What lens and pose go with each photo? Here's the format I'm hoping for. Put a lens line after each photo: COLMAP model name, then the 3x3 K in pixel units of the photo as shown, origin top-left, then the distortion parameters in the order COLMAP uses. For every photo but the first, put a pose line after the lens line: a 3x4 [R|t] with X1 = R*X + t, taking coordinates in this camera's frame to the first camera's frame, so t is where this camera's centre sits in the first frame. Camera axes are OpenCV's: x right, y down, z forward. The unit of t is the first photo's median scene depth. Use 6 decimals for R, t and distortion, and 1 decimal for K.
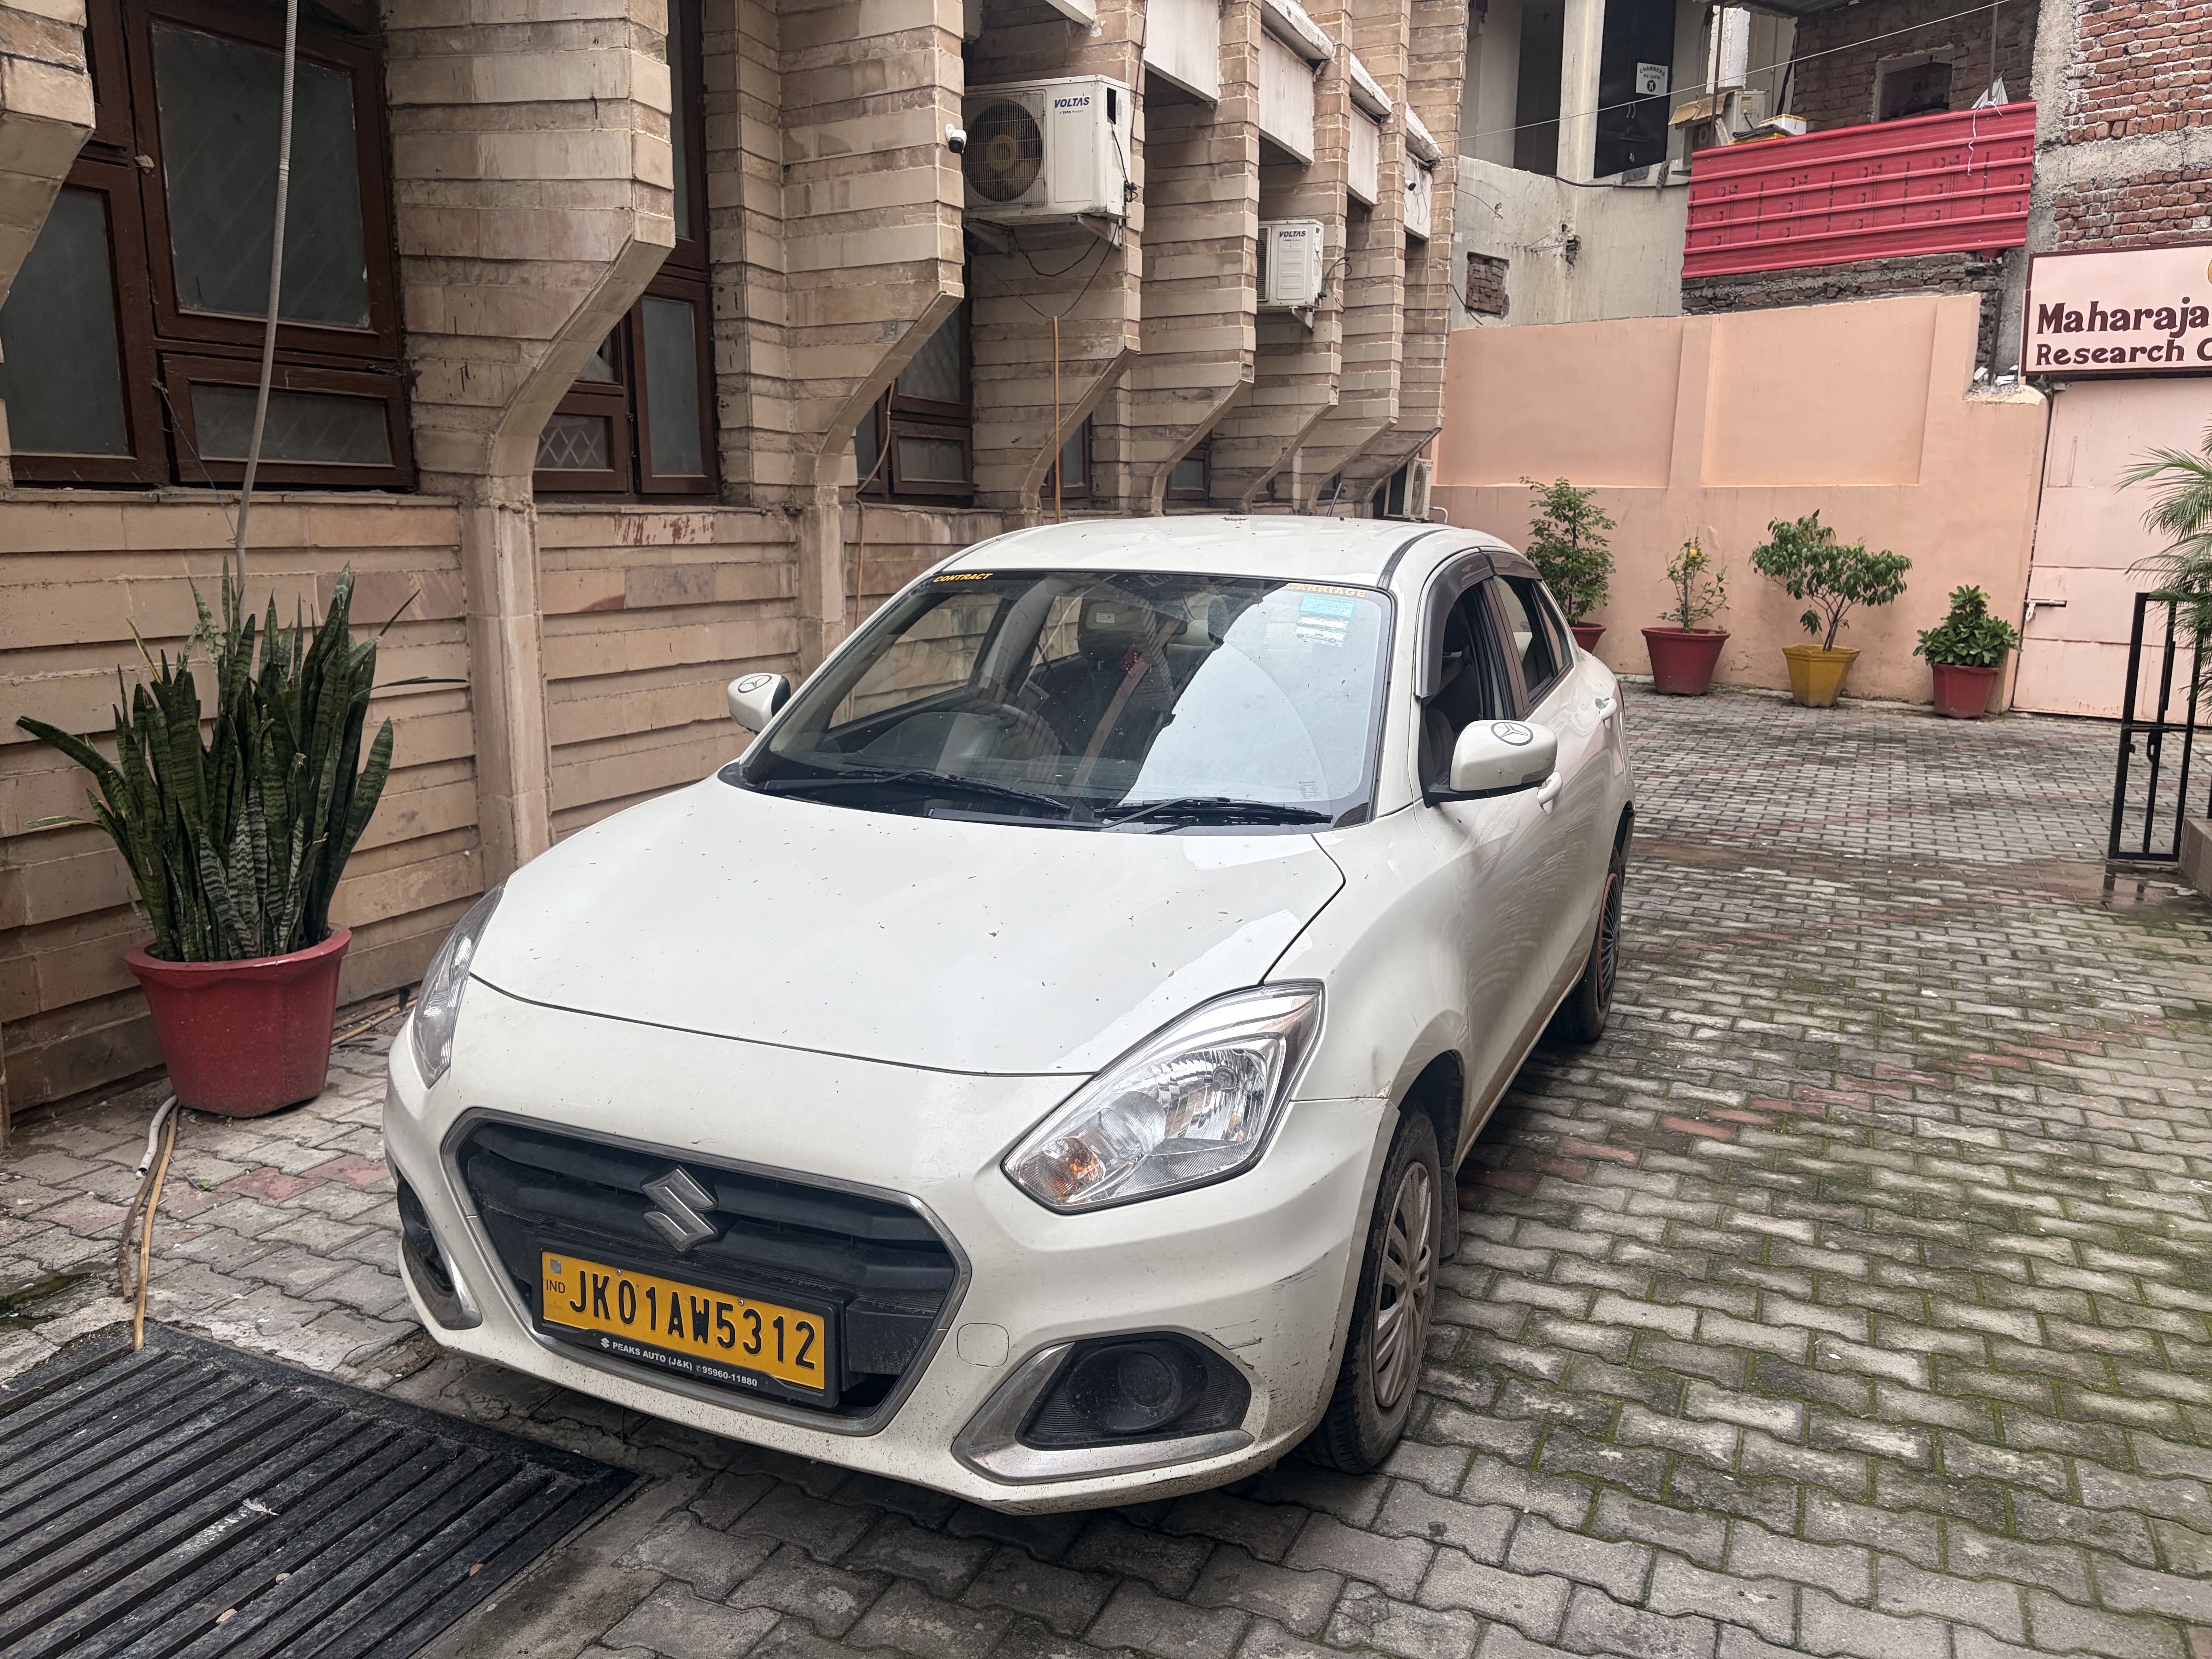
lens RADIAL K [[1661.6, 0, 1093.8], [0, 1661.6, 823.3], [0, 0, 1]] dist [0.043890, -0.047631]
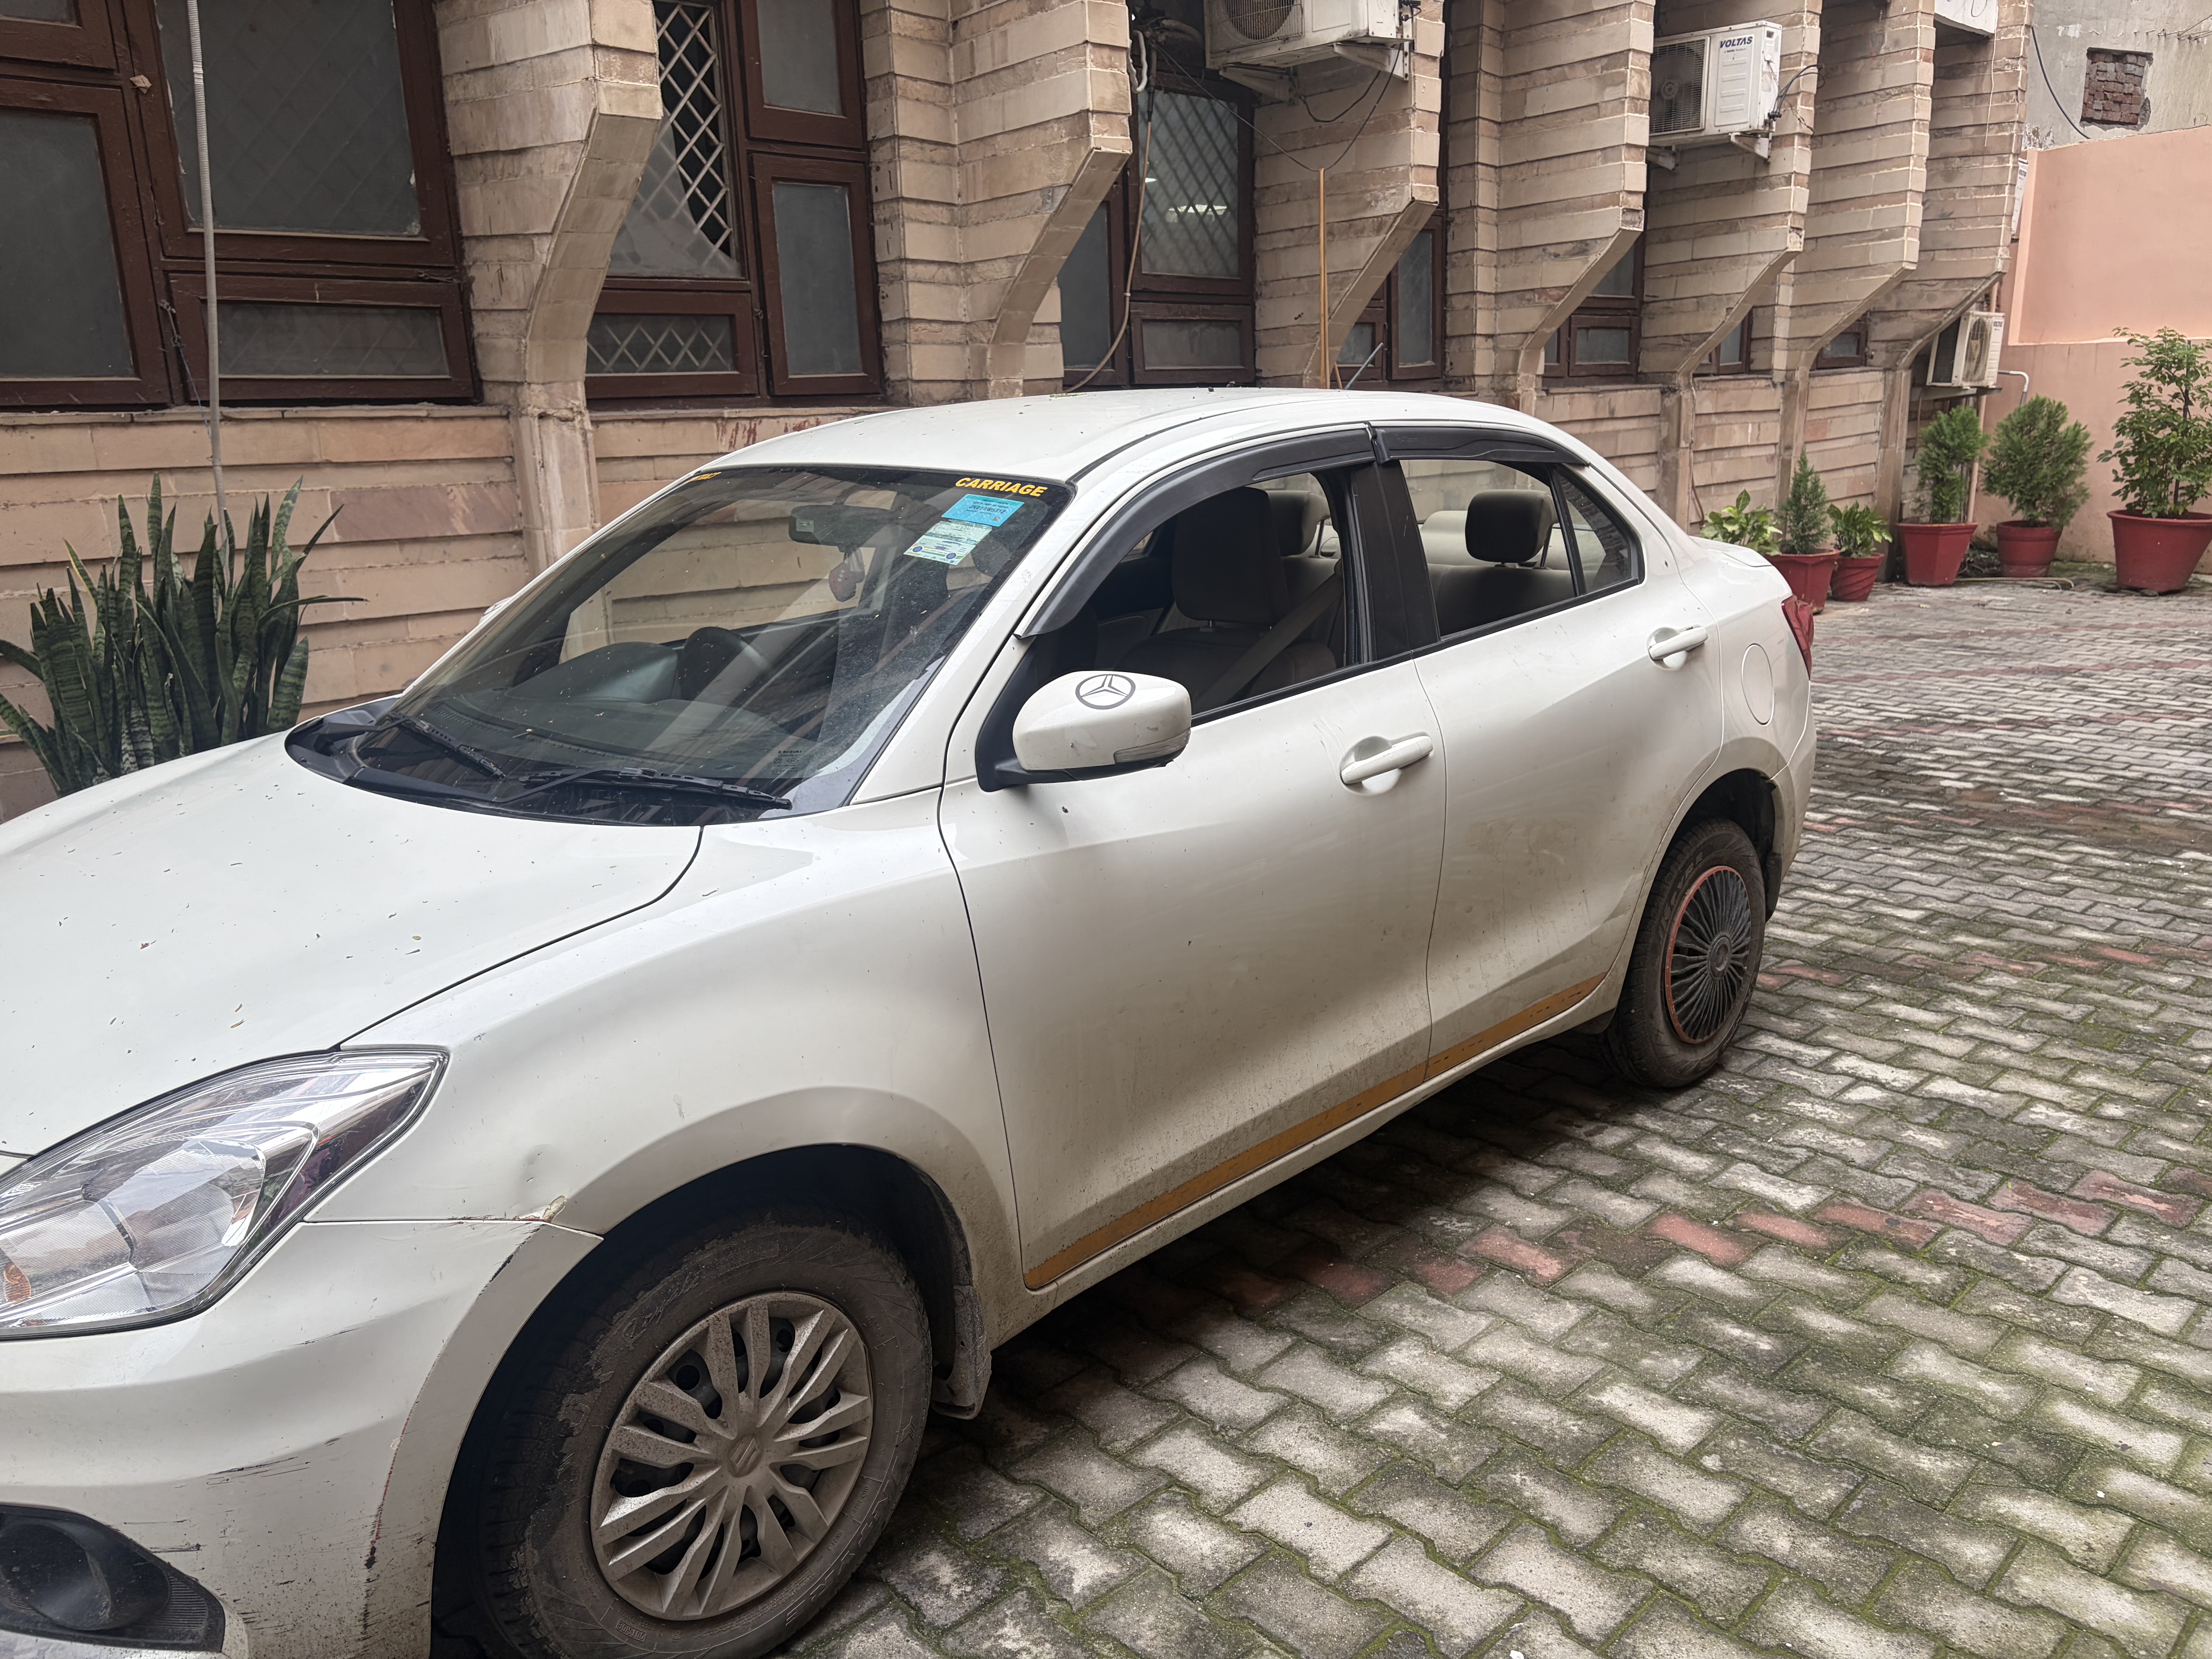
lens RADIAL K [[1661.6, 0, 1093.8], [0, 1661.6, 823.3], [0, 0, 1]] dist [0.043890, -0.047631]
pose [[0.931204, 0.052230, -0.360736, 0.309484], [-0.031283, 0.997481, 0.063668, -0.026284], [0.363153, -0.048003, 0.930492, 0.211334]]
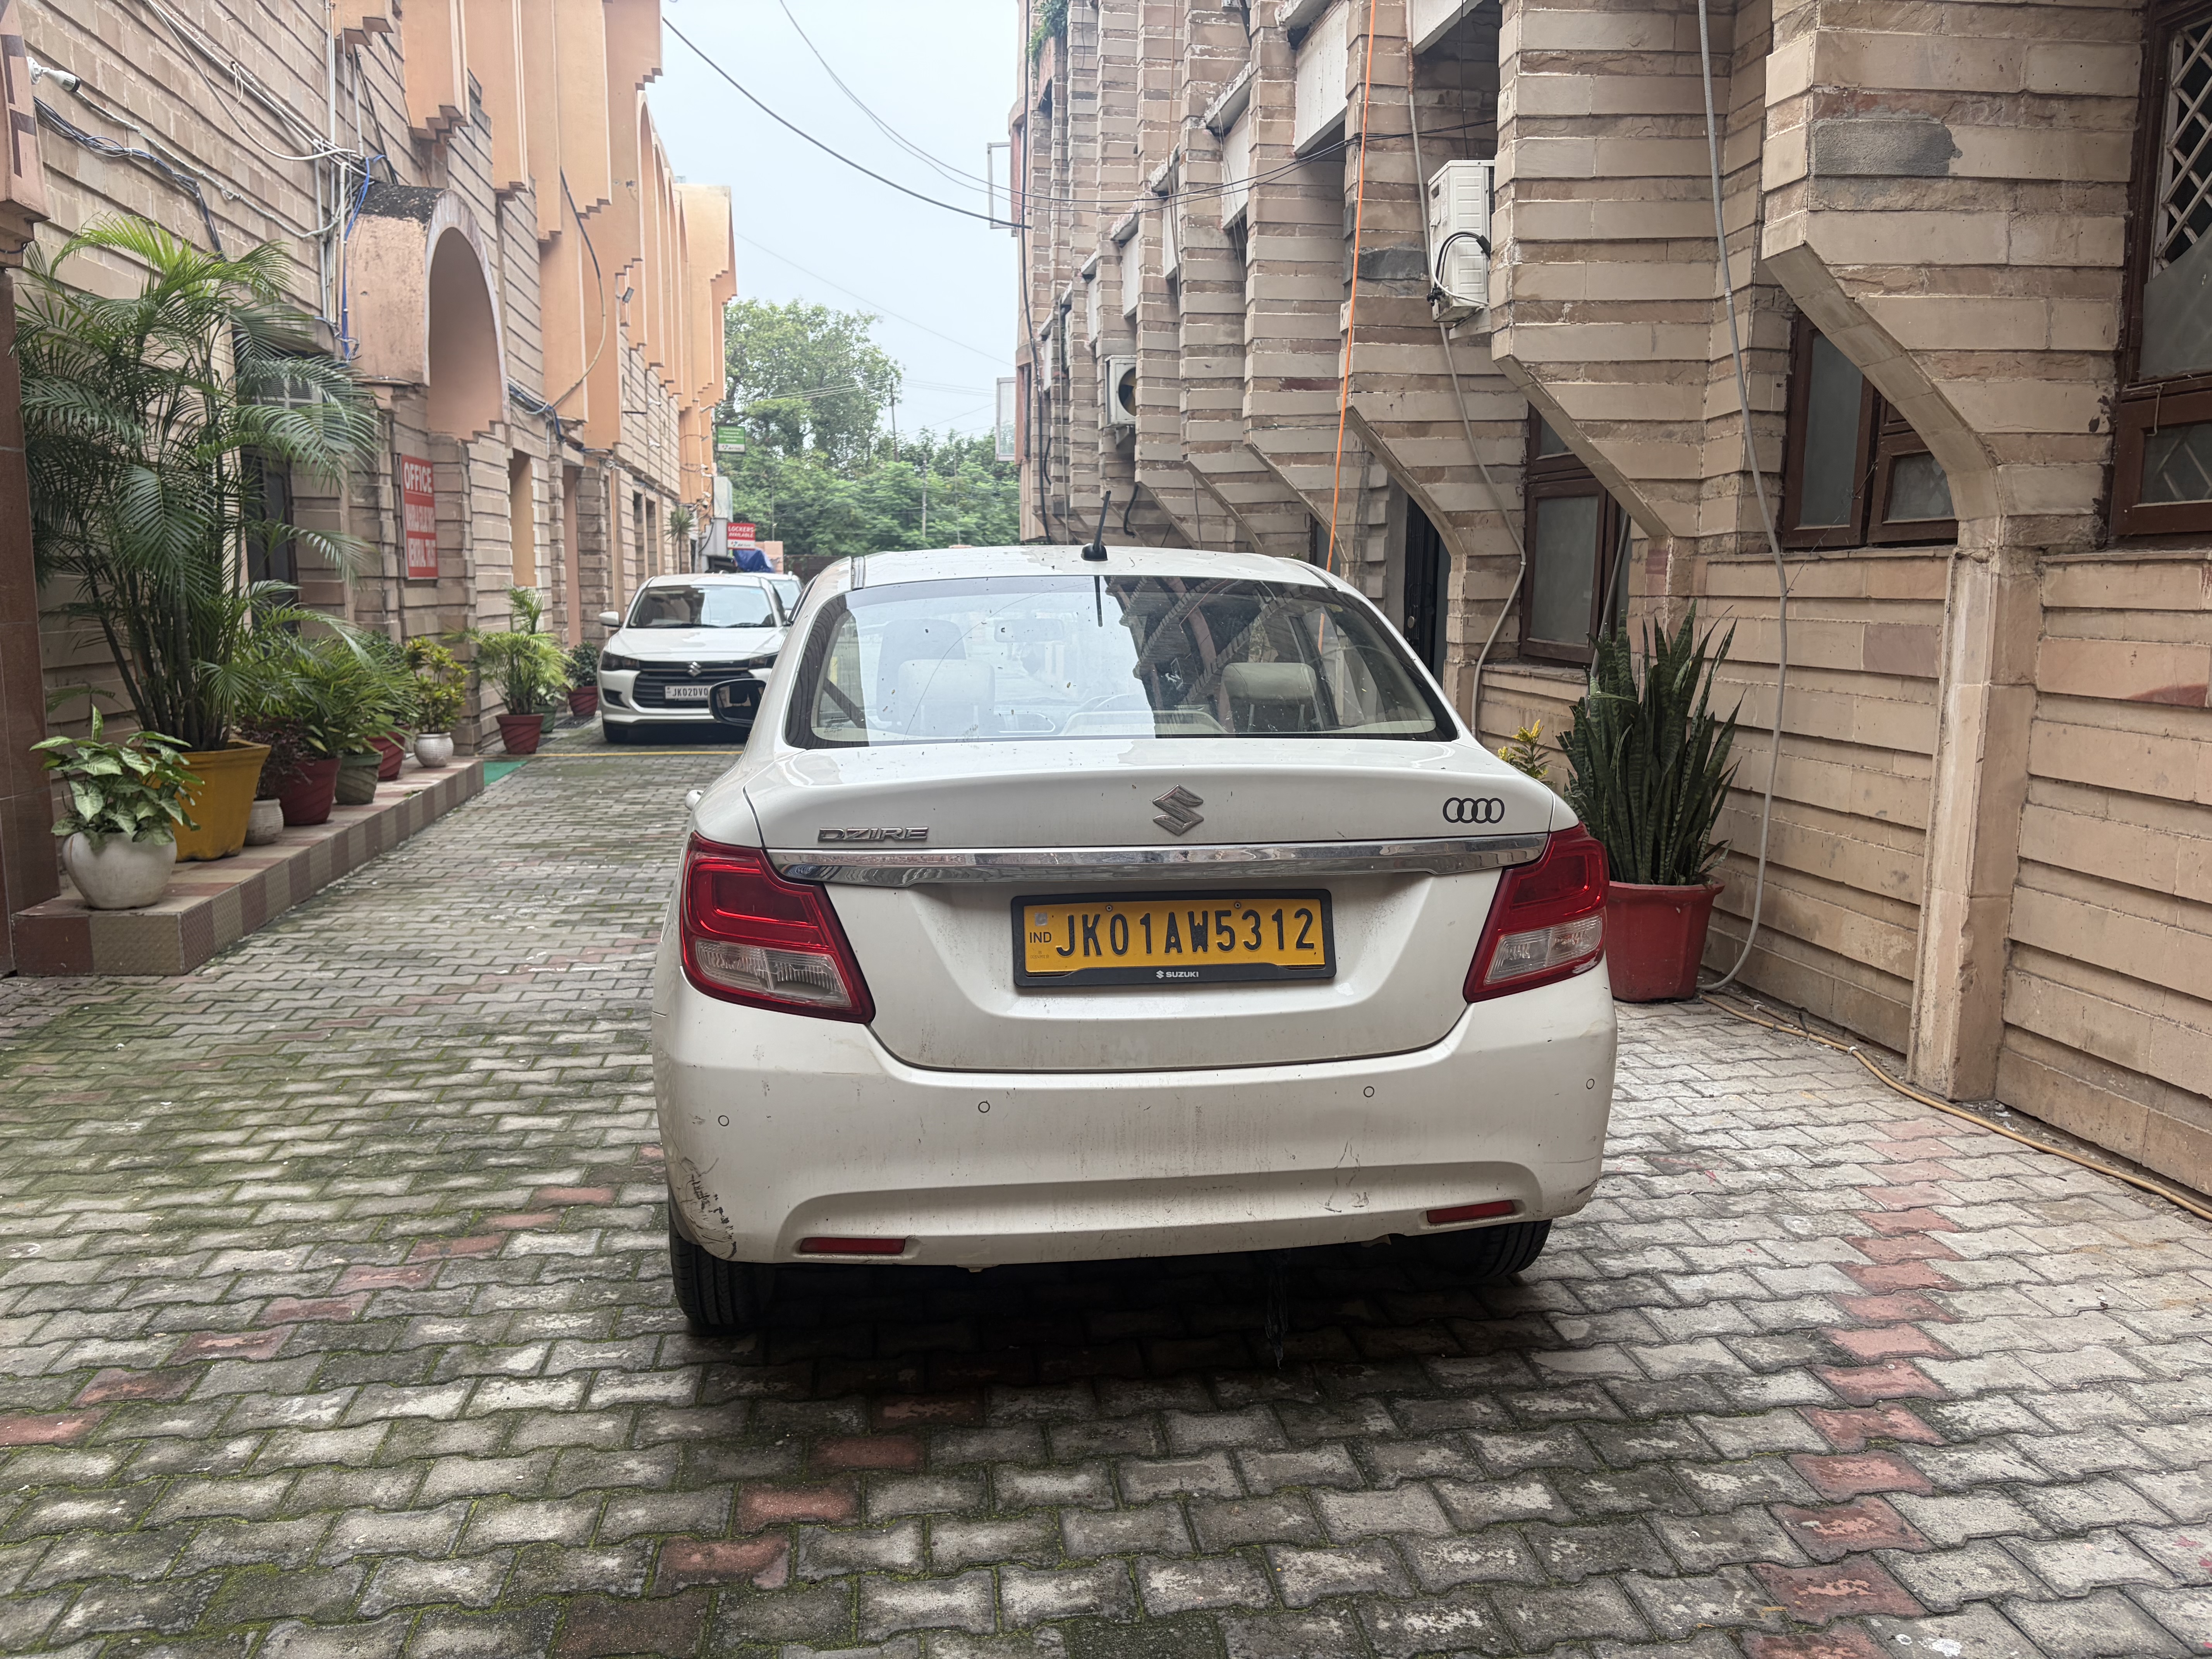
lens RADIAL K [[1661.6, 0, 1093.8], [0, 1661.6, 823.3], [0, 0, 1]] dist [0.043890, -0.047631]
pose [[-0.842861, 0.056207, -0.535188, 0.505289], [-0.117469, 0.951329, 0.284912, -0.260098], [0.525154, 0.303009, -0.795235, 1.529437]]
